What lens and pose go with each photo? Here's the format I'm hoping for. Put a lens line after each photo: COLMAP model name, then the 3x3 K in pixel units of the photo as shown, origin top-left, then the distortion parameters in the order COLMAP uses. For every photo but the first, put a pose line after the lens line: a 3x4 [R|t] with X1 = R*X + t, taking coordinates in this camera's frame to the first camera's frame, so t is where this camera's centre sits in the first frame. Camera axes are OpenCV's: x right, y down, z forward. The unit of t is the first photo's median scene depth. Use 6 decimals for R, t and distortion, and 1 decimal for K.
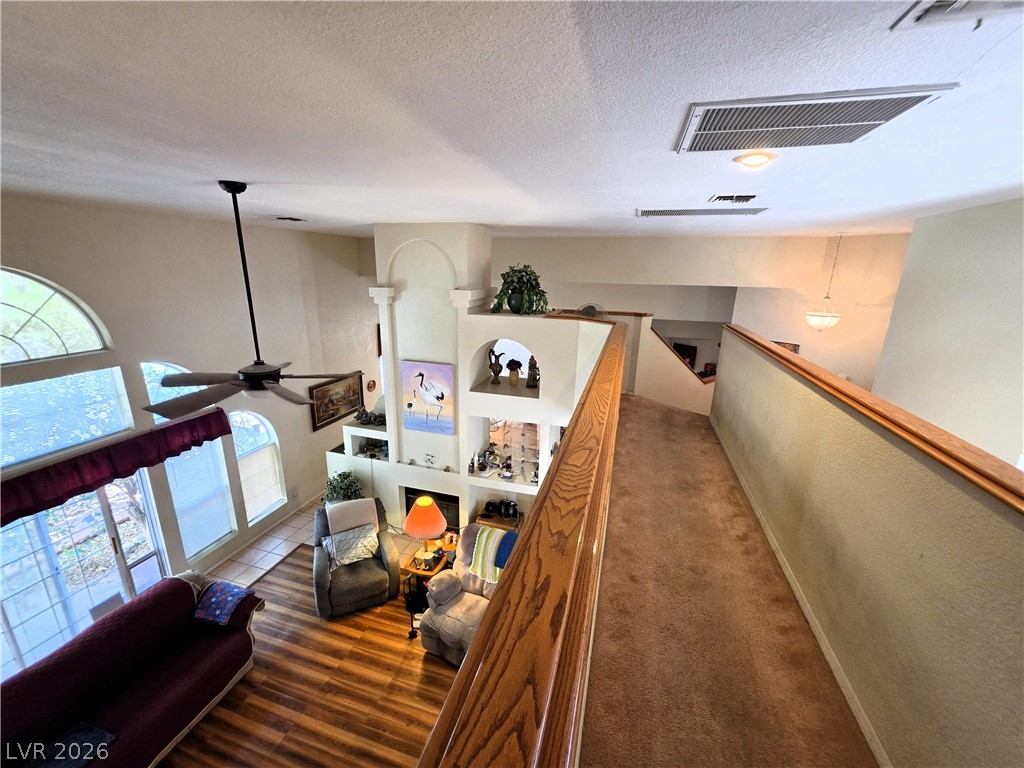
lens RADIAL K [[408.6, 0, 512.4], [0, 408.6, 385.7], [0, 0, 1]] dist [-0.002579, 0.000543]
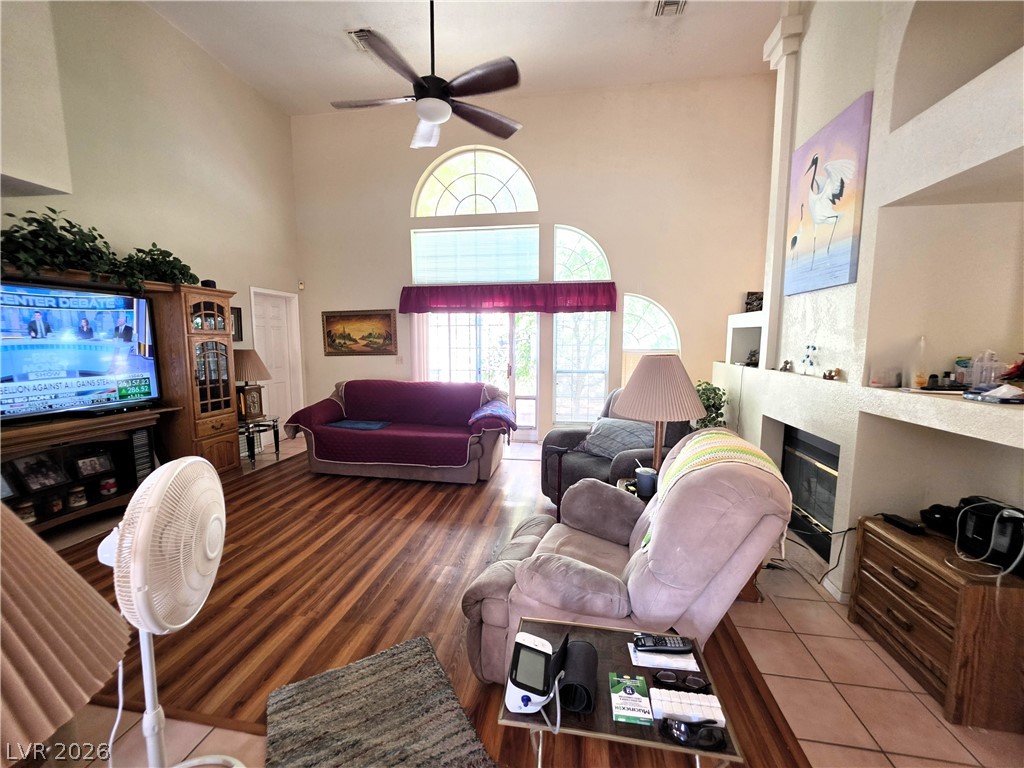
lens RADIAL K [[408.6, 0, 505.5], [0, 408.6, 386.4], [0, 0, 1]] dist [-0.002579, 0.000543]
pose [[0.114830, 0.089229, -0.989370, 0.239889], [-0.261095, 0.963652, 0.056606, 0.306146], [0.958459, 0.251819, 0.133953, 0.683278]]
